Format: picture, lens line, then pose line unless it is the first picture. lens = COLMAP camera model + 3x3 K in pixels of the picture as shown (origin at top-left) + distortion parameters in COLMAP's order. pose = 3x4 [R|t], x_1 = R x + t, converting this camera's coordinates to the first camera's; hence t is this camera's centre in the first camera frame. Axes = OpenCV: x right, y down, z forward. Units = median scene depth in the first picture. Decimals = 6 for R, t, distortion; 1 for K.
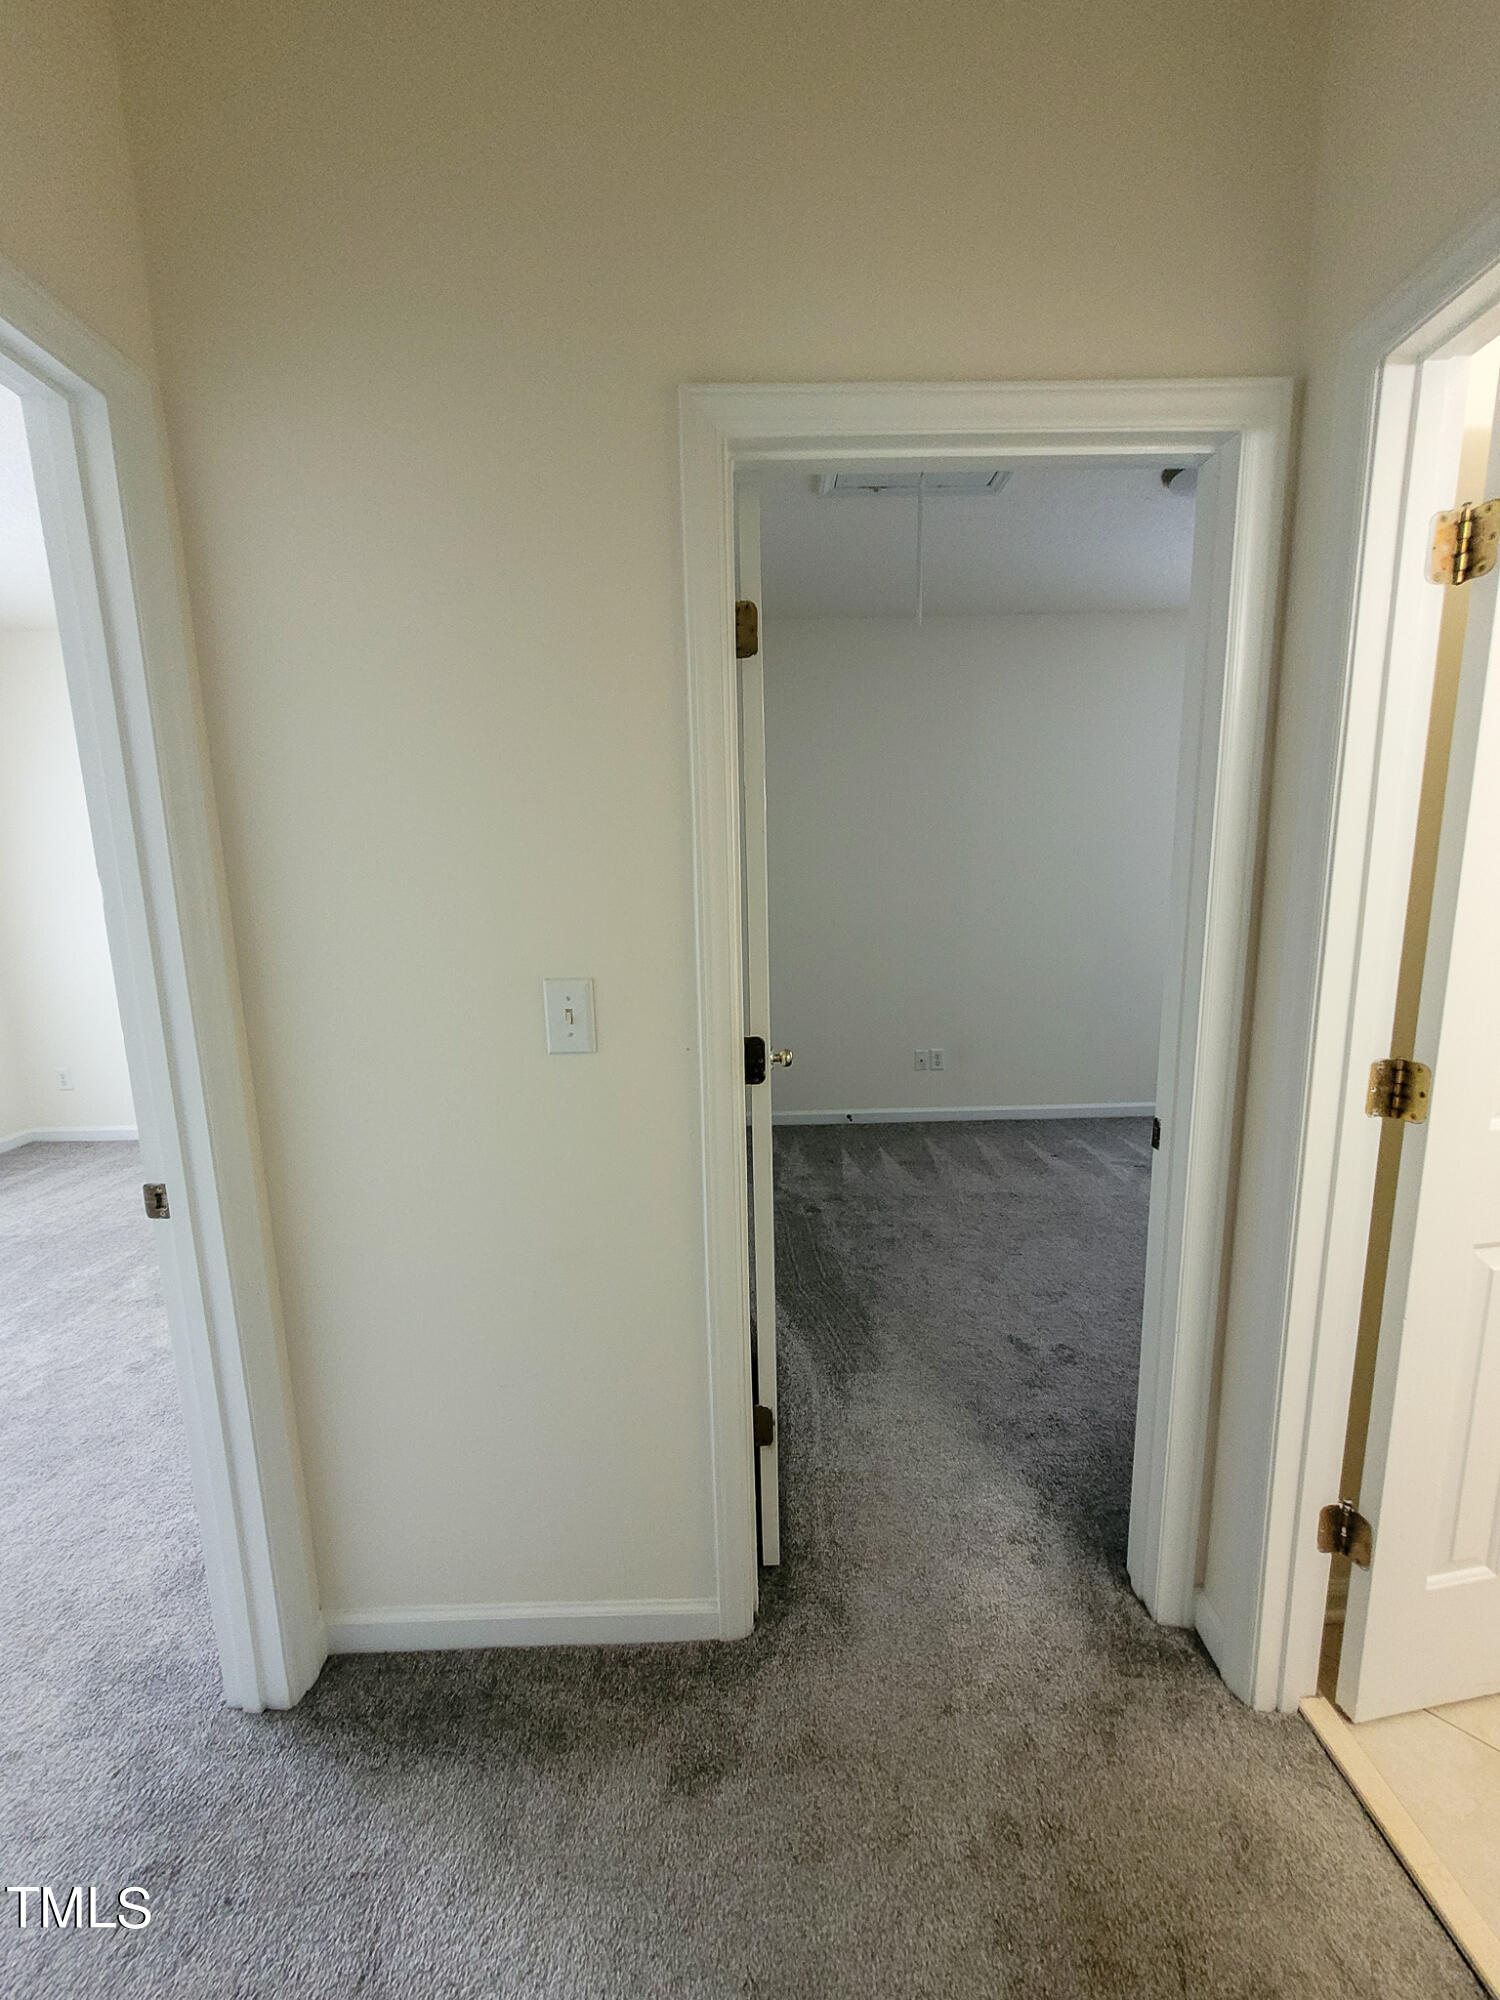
lens RADIAL K [[784.1, 0, 755.2], [0, 784.1, 1012.1], [0, 0, 1]] dist [0.000086, 0.000128]
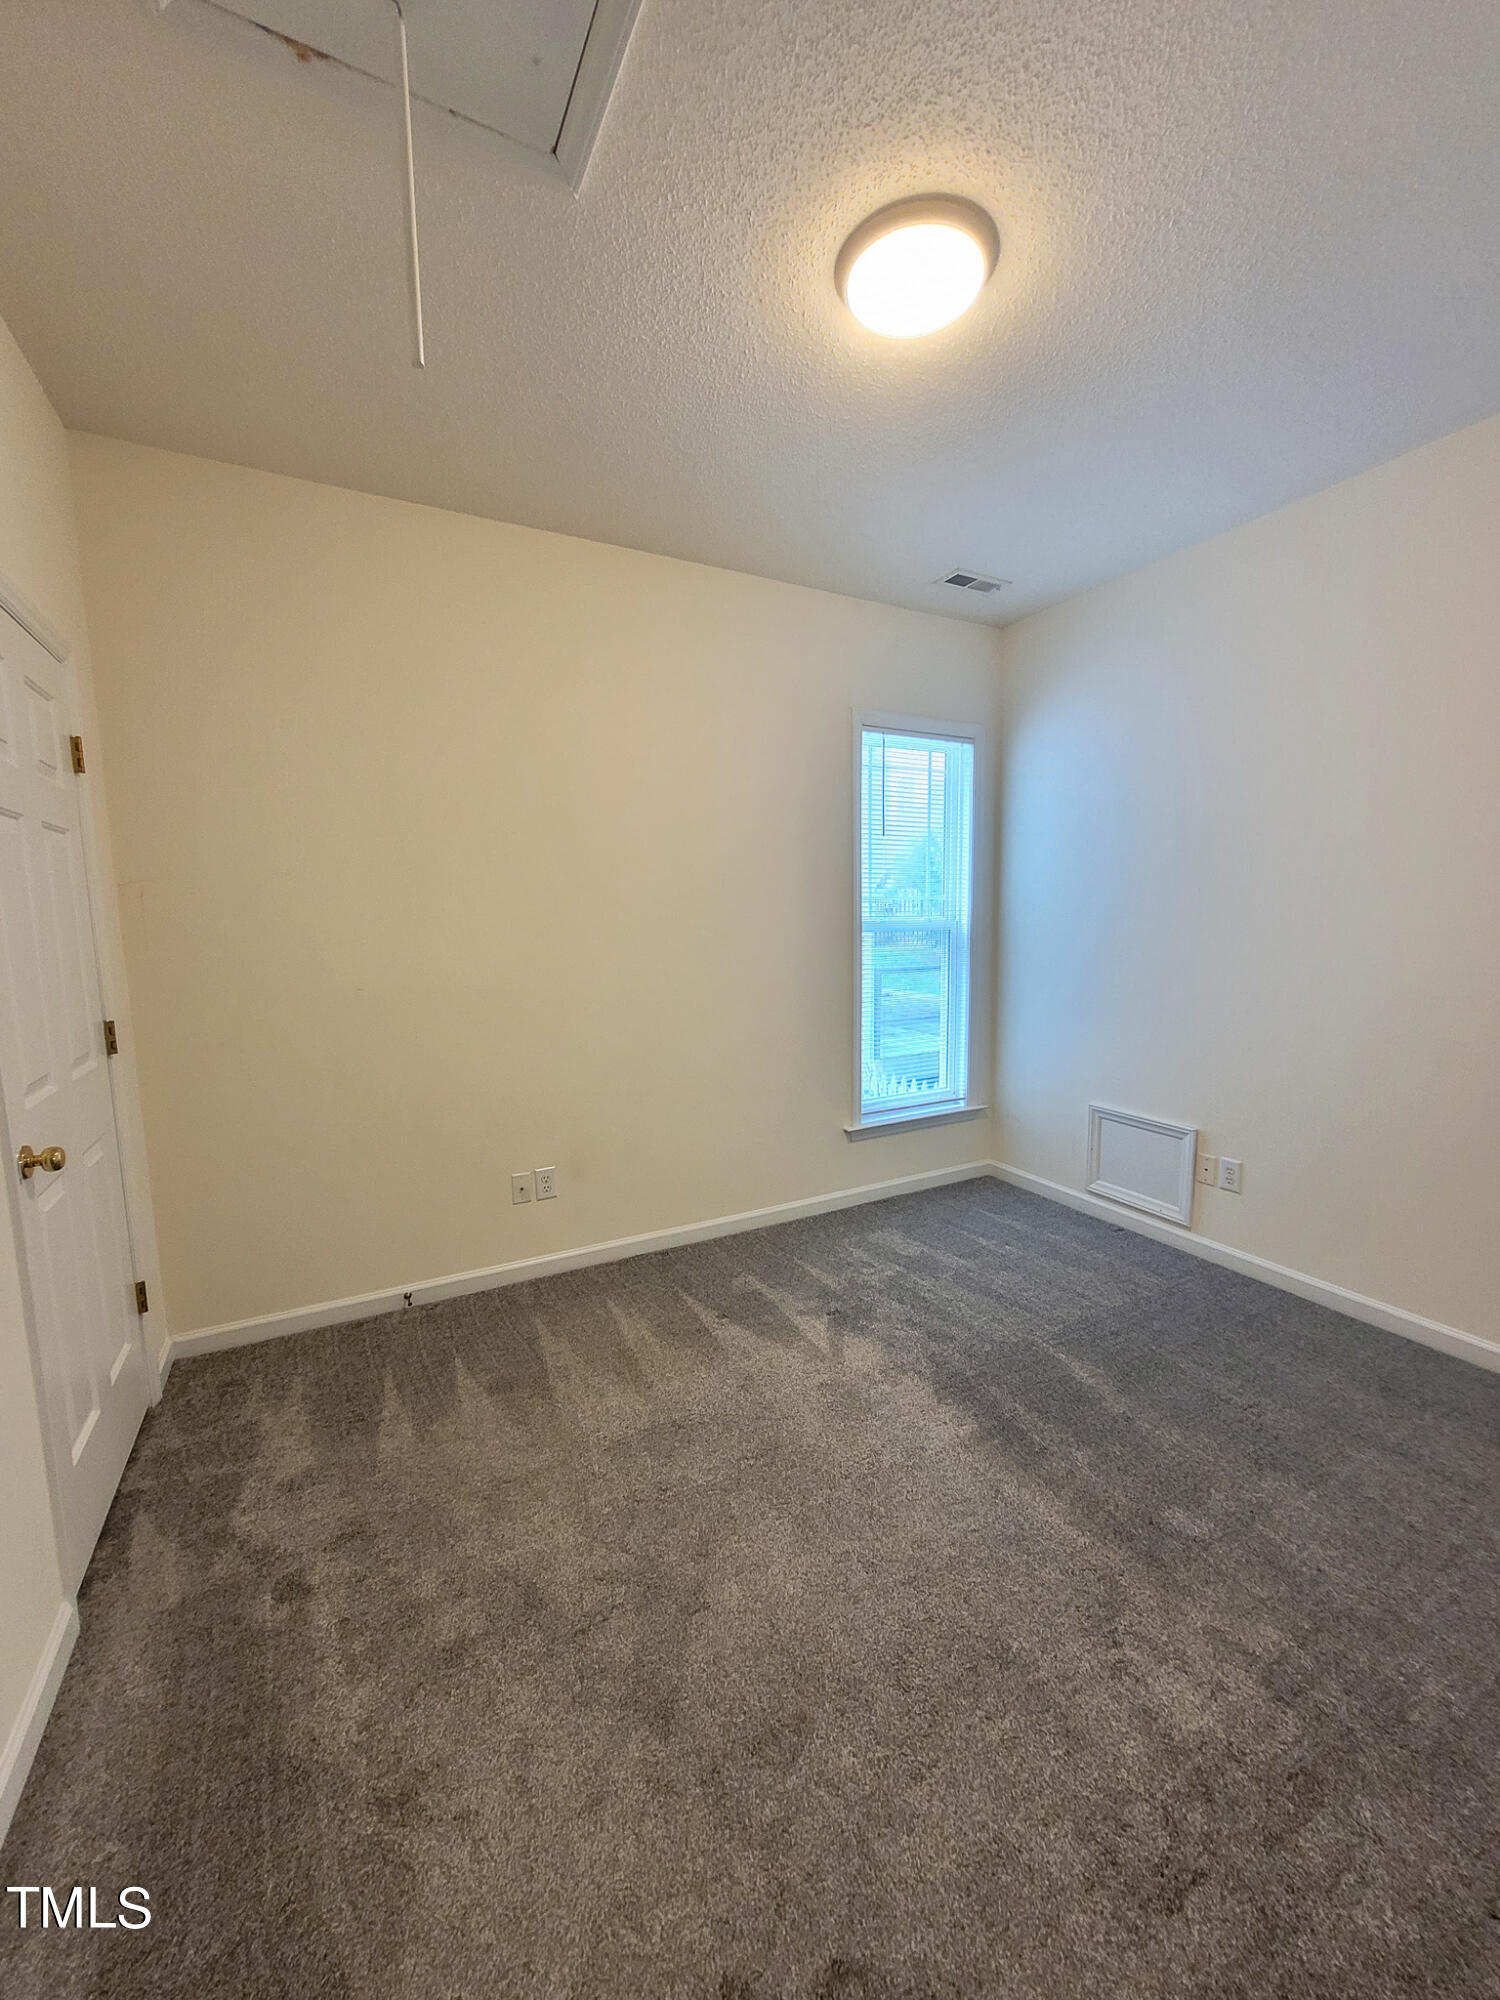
lens RADIAL K [[784.1, 0, 755.2], [0, 784.1, 1012.1], [0, 0, 1]] dist [0.000086, 0.000128]
pose [[0.888121, -0.045909, 0.457310, 0.108166], [0.069153, 0.997019, -0.034208, -0.059880], [-0.454377, 0.062005, 0.888649, 0.373468]]
